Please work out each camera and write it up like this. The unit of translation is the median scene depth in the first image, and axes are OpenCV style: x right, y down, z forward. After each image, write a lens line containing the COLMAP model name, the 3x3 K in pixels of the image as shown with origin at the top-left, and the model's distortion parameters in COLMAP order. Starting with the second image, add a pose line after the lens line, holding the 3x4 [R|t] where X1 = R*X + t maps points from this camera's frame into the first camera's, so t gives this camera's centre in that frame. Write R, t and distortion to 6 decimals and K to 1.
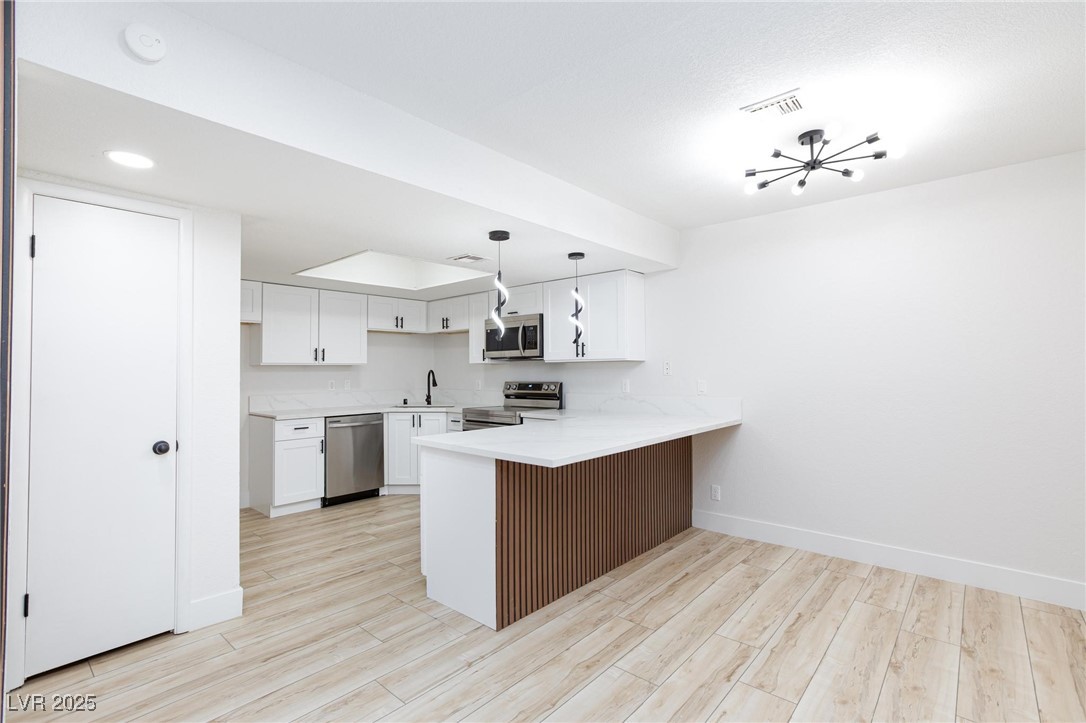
lens RADIAL K [[503.6, 0, 534.2], [0, 503.6, 357.7], [0, 0, 1]] dist [-0.033019, 0.021831]
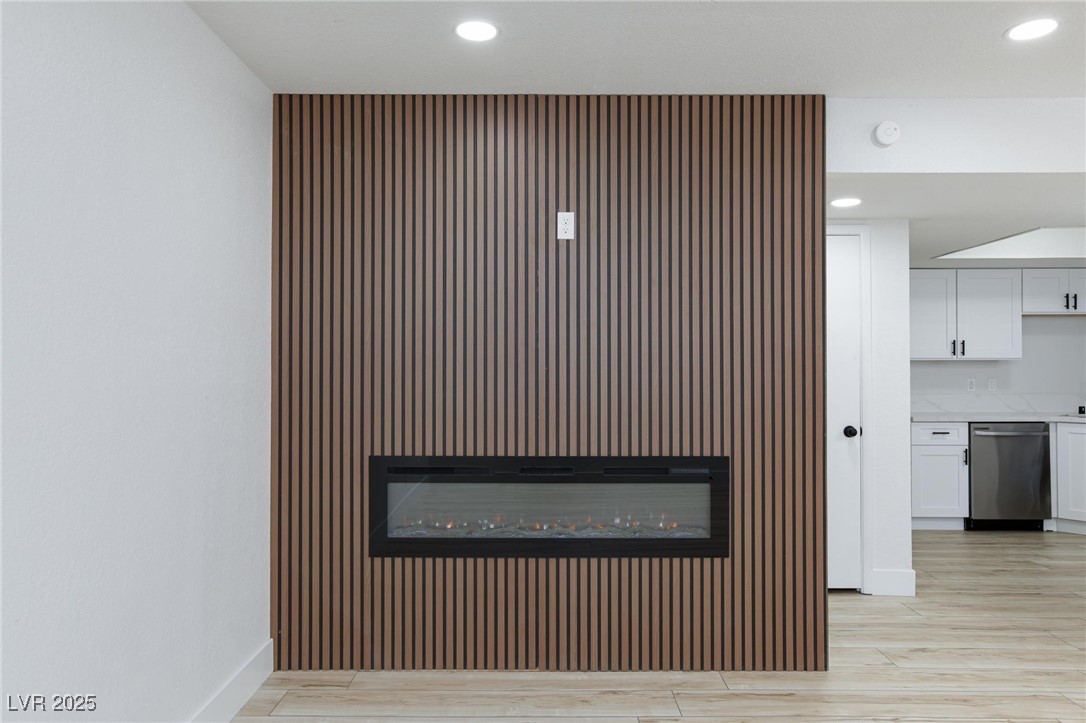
lens RADIAL K [[756.6, 0, 541.7], [0, 756.6, 356.1], [0, 0, 1]] dist [-0.001648, 0.017539]
pose [[0.666344, -0.003449, -0.745637, 0.053474], [0.011810, 0.999913, 0.005929, -0.008144], [0.745551, -0.012756, 0.666326, -0.396441]]
